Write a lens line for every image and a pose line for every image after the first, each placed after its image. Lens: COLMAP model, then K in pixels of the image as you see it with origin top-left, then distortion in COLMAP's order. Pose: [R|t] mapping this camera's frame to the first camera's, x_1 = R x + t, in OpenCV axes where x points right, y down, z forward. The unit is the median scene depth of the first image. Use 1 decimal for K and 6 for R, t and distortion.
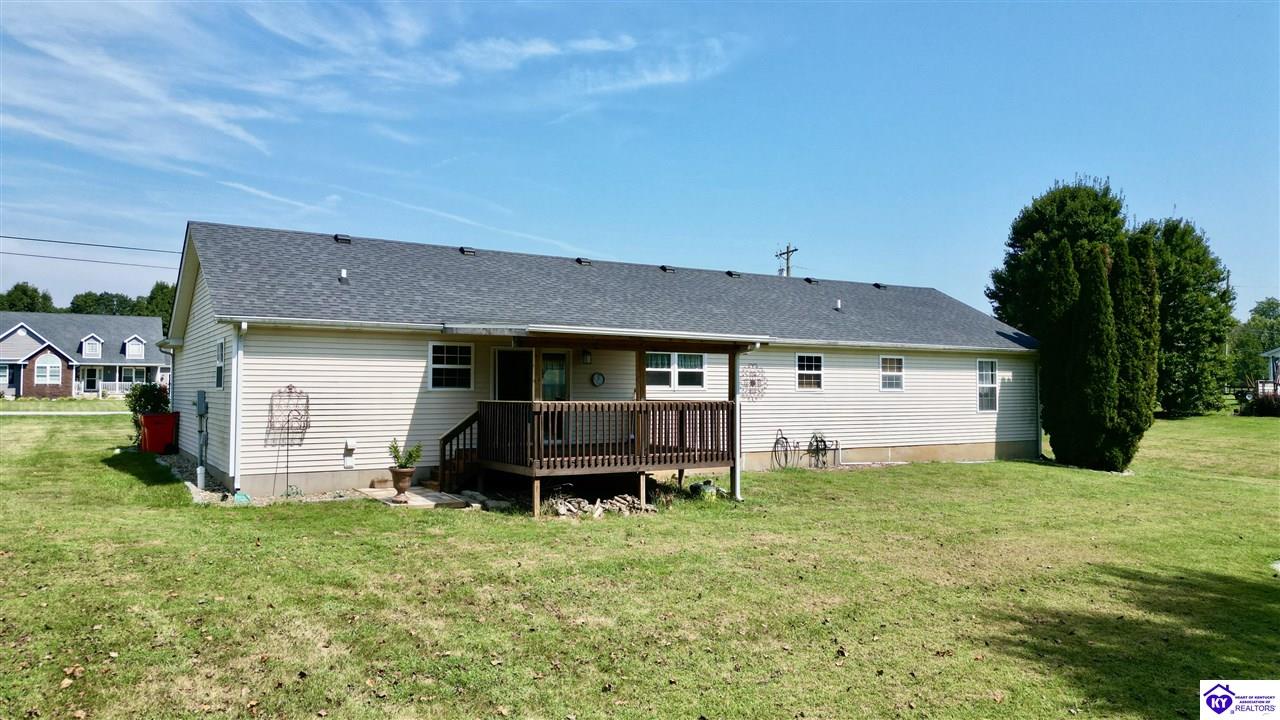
lens RADIAL K [[899.0, 0, 646.5], [0, 899.0, 362.9], [0, 0, 1]] dist [0.086400, -0.097578]
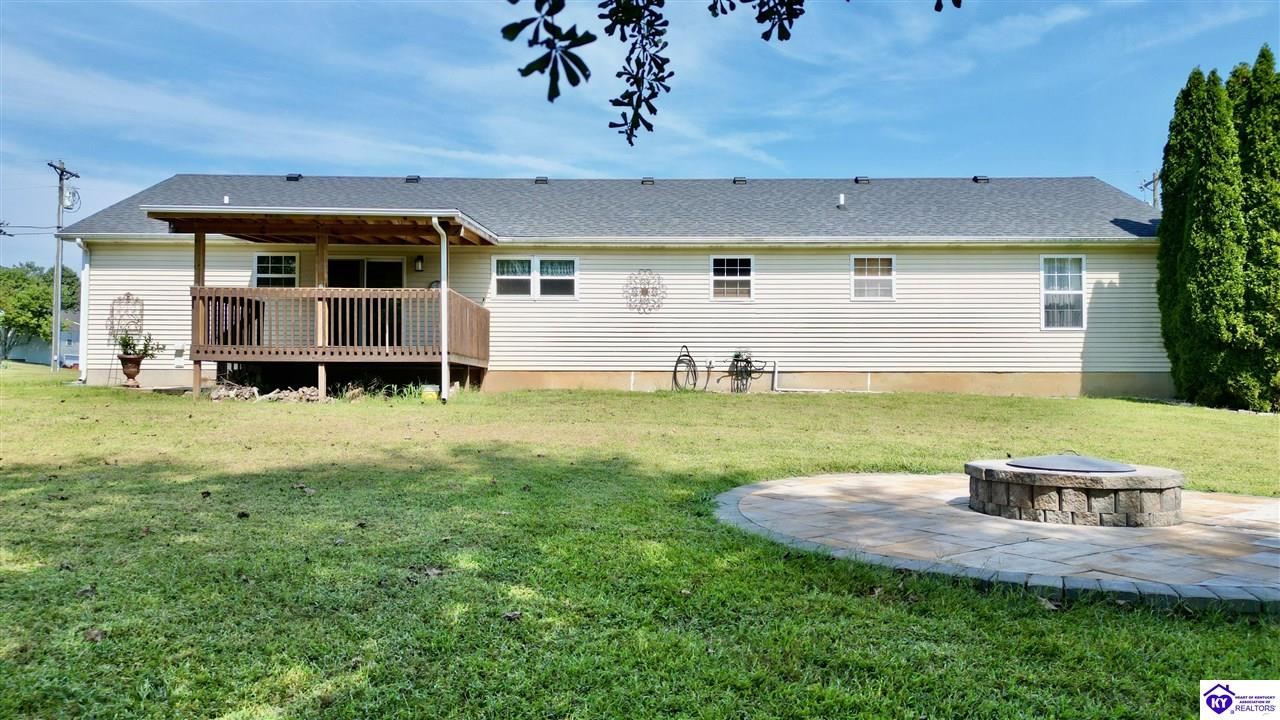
lens RADIAL K [[899.0, 0, 646.5], [0, 899.0, 362.9], [0, 0, 1]] dist [0.086400, -0.097578]
pose [[0.849264, -0.016708, -0.527704, 0.545463], [0.015504, 0.999857, -0.006705, 0.091979], [0.527741, -0.002487, 0.849402, 0.255211]]
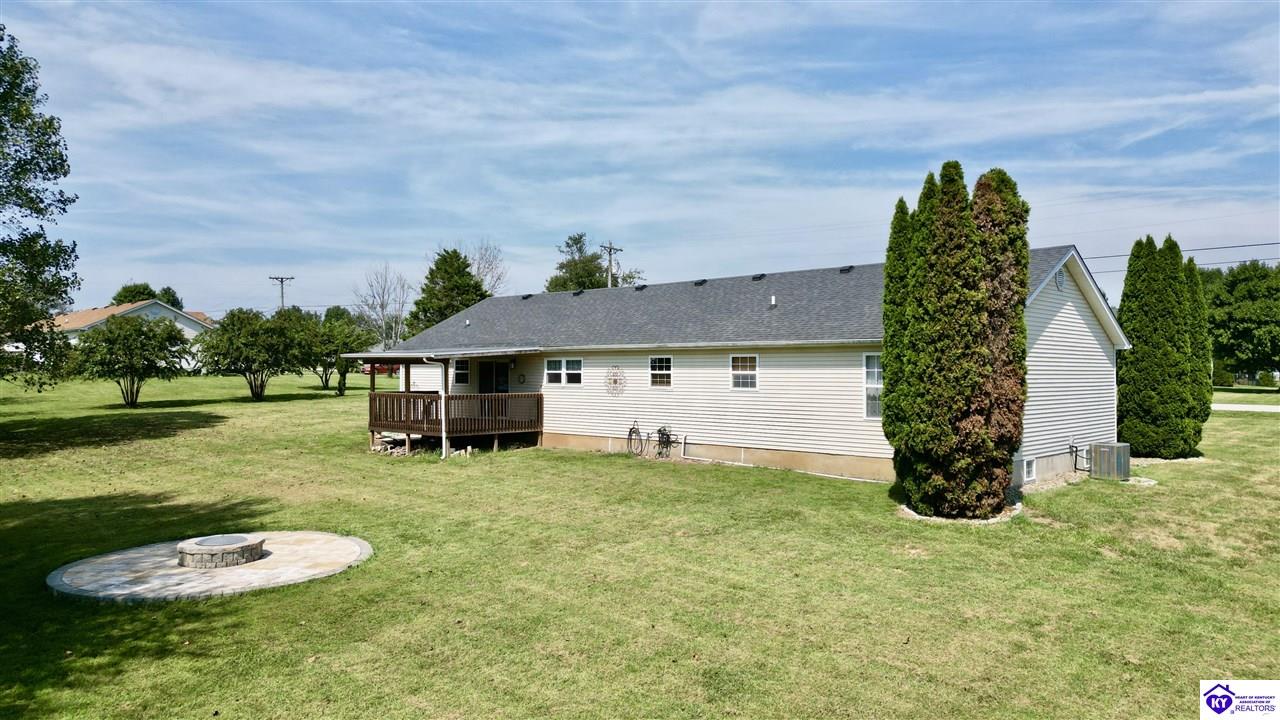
lens RADIAL K [[899.0, 0, 646.5], [0, 899.0, 362.9], [0, 0, 1]] dist [0.086400, -0.097578]
pose [[0.258532, -0.009039, -0.965960, 1.252720], [0.028096, 0.999604, -0.001834, 0.000269], [0.965594, -0.026665, 0.258684, 0.688437]]
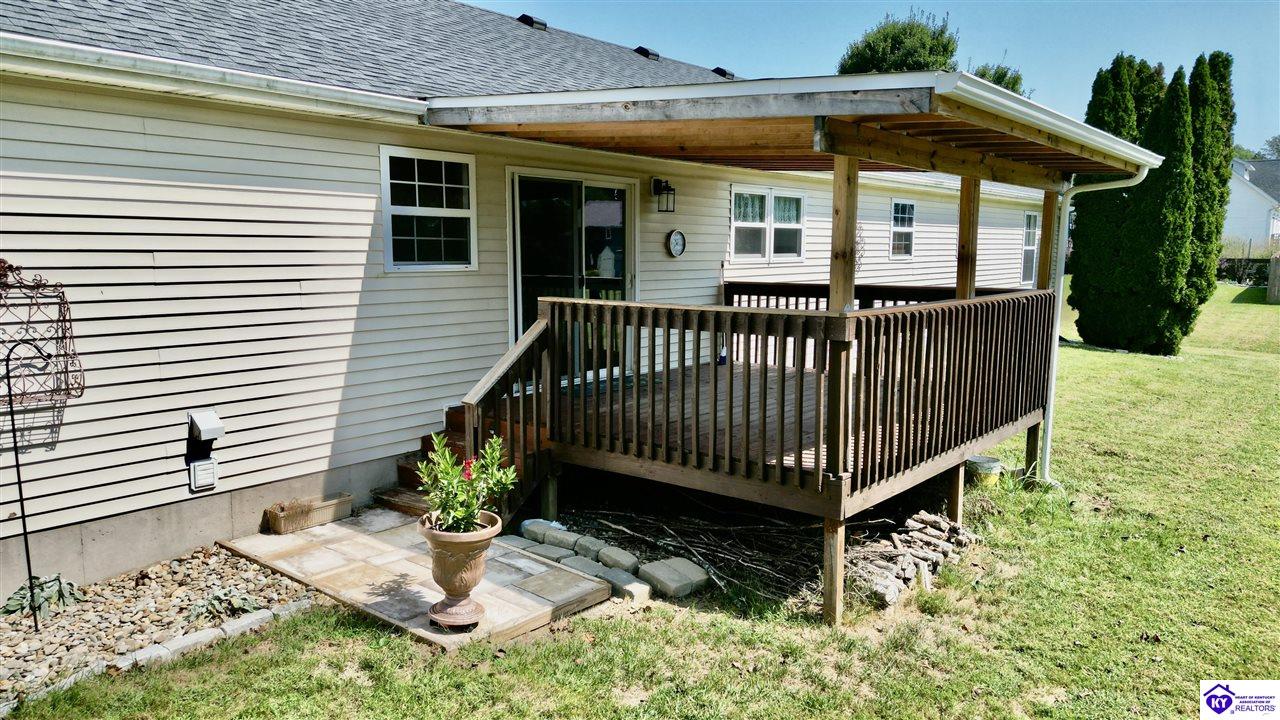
lens RADIAL K [[899.0, 0, 646.5], [0, 899.0, 362.9], [0, 0, 1]] dist [0.086400, -0.097578]
pose [[0.944516, -0.041238, 0.325867, -0.201864], [-0.011007, 0.987557, 0.156878, 0.004784], [-0.328281, -0.151761, 0.932309, 0.444019]]
